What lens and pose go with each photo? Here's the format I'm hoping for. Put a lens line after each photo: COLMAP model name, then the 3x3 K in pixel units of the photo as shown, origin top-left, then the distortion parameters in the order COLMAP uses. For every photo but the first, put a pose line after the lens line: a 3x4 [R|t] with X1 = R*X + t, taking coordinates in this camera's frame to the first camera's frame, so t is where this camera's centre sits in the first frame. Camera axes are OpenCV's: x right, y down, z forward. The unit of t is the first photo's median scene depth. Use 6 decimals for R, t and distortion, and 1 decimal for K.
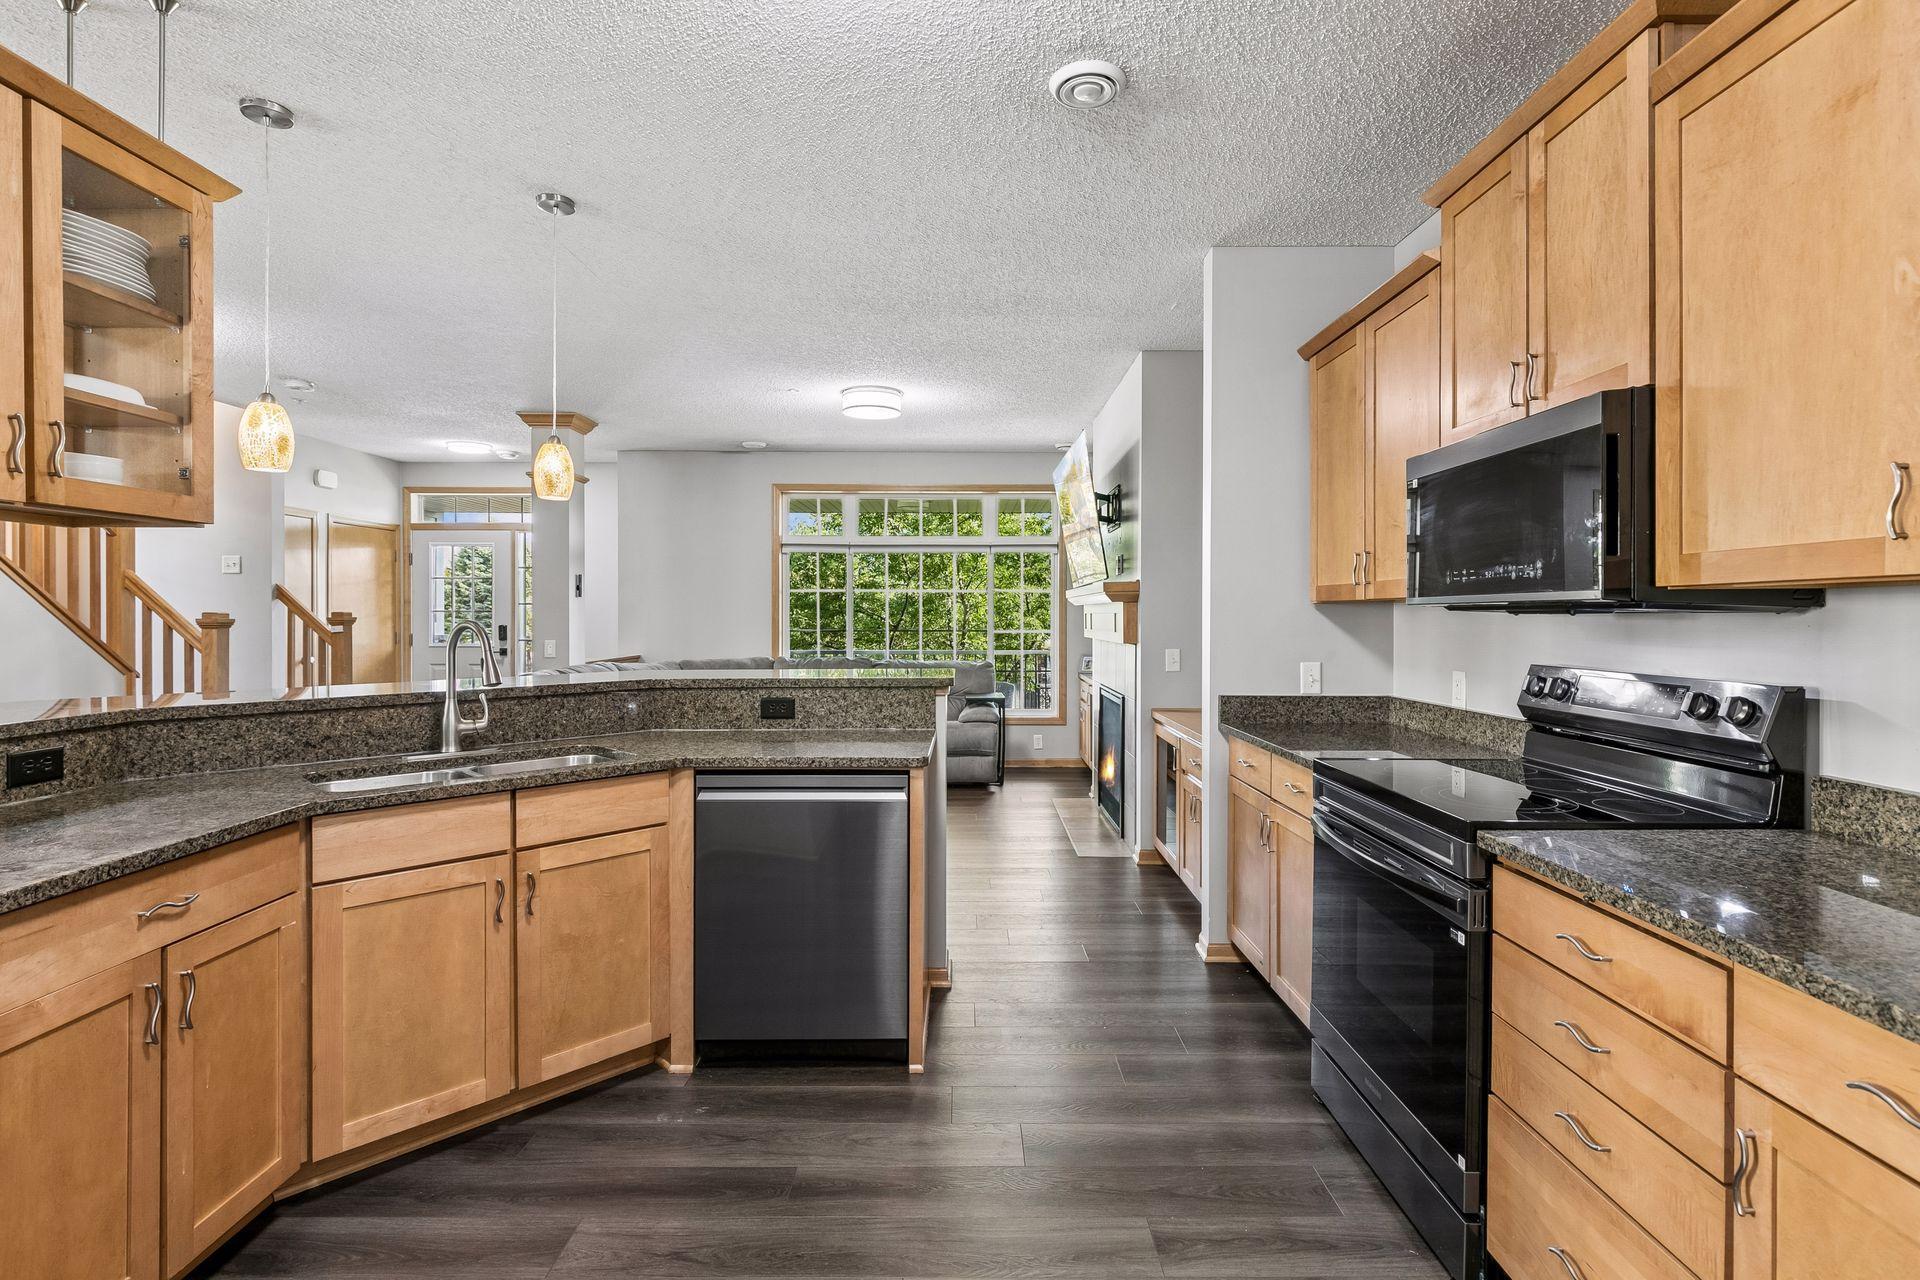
lens RADIAL K [[892.7, 0, 955.3], [0, 892.7, 622.9], [0, 0, 1]] dist [-0.001734, -0.000074]
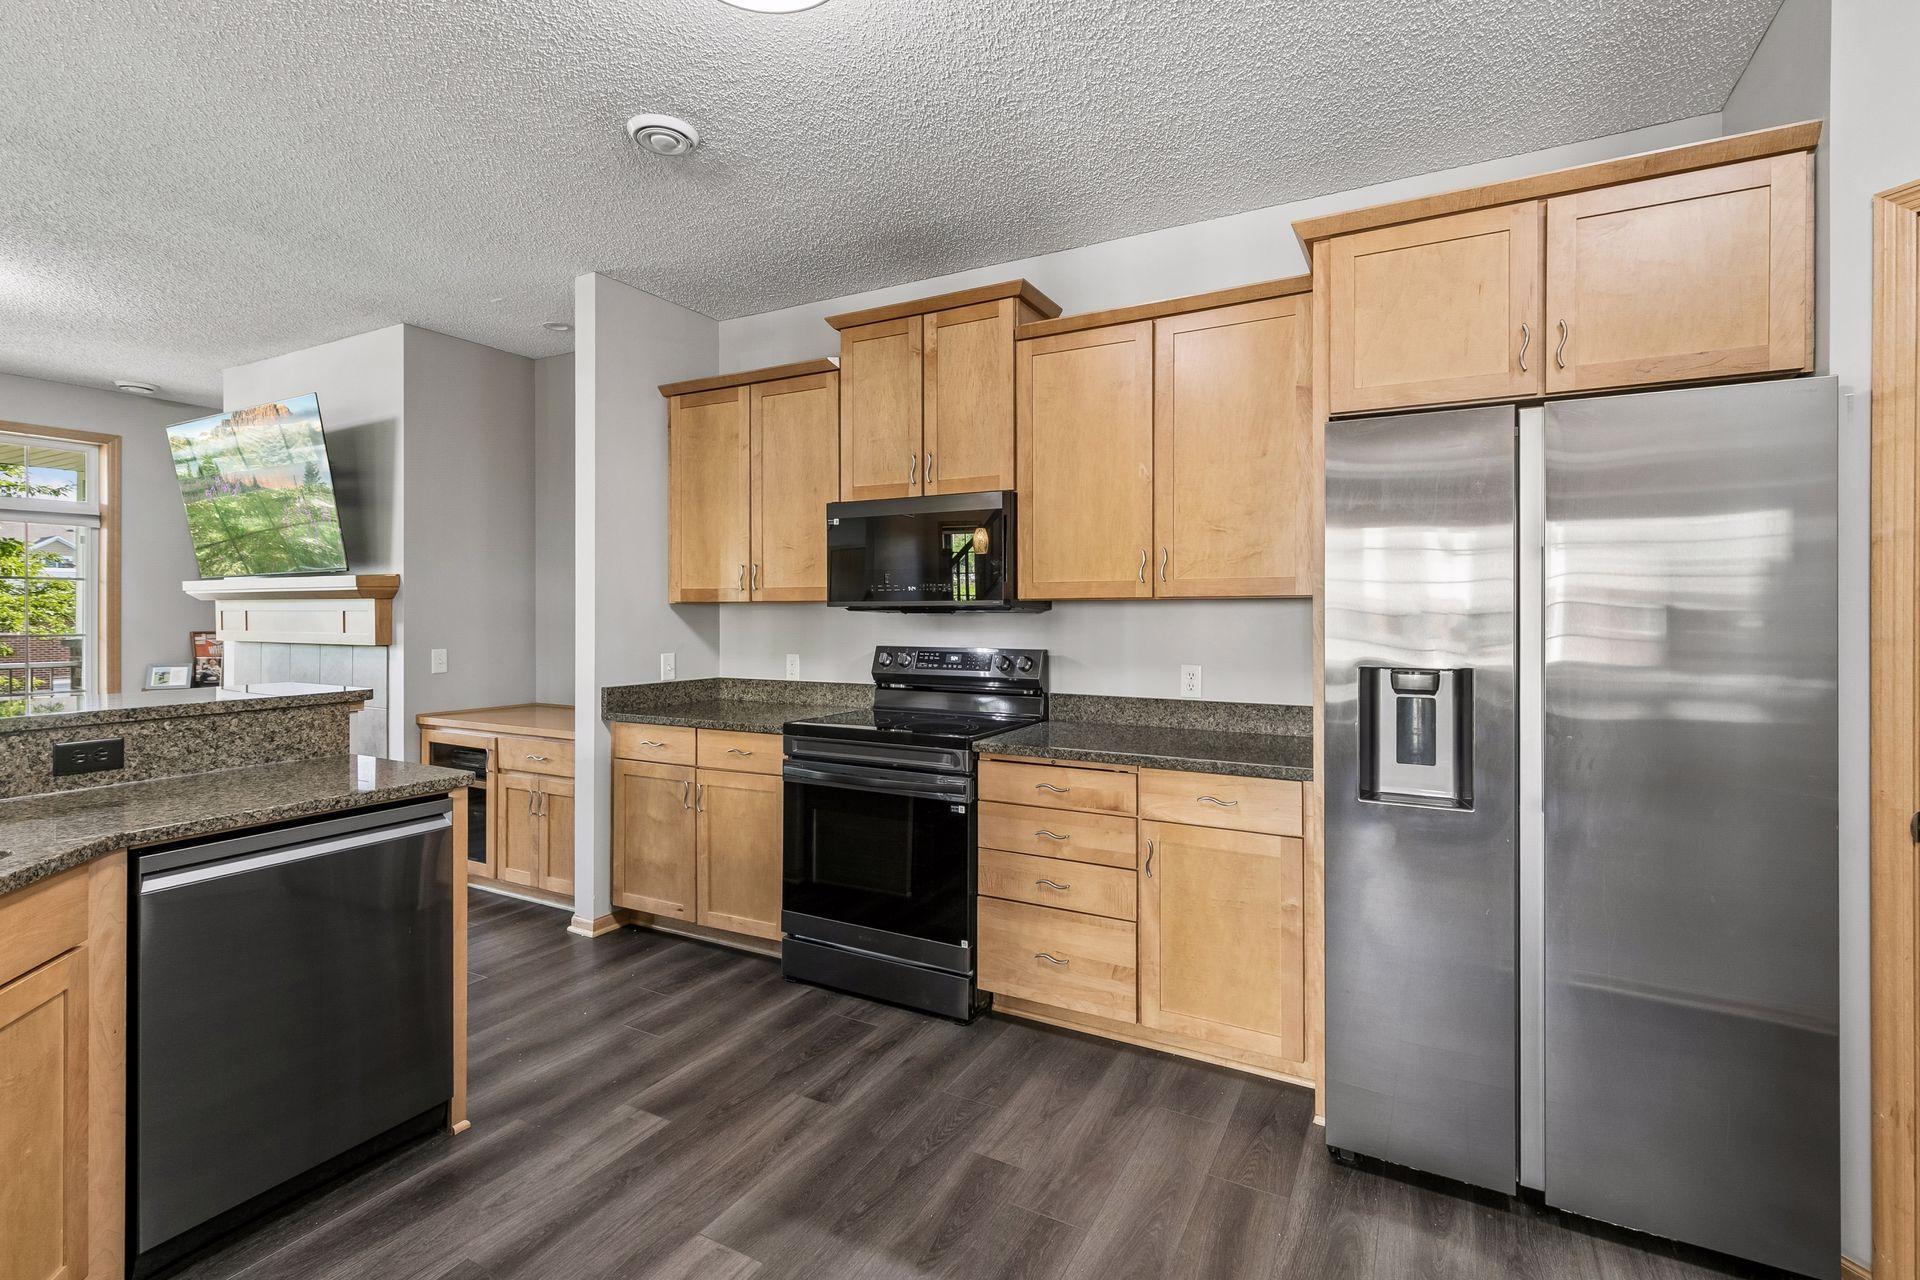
lens RADIAL K [[892.7, 0, 931.3], [0, 892.7, 616.0], [0, 0, 1]] dist [-0.001734, -0.000074]
pose [[0.486220, -0.006093, 0.873815, -0.648986], [0.008357, 0.999962, 0.002323, -0.007332], [-0.873796, 0.006173, 0.486253, 0.172478]]
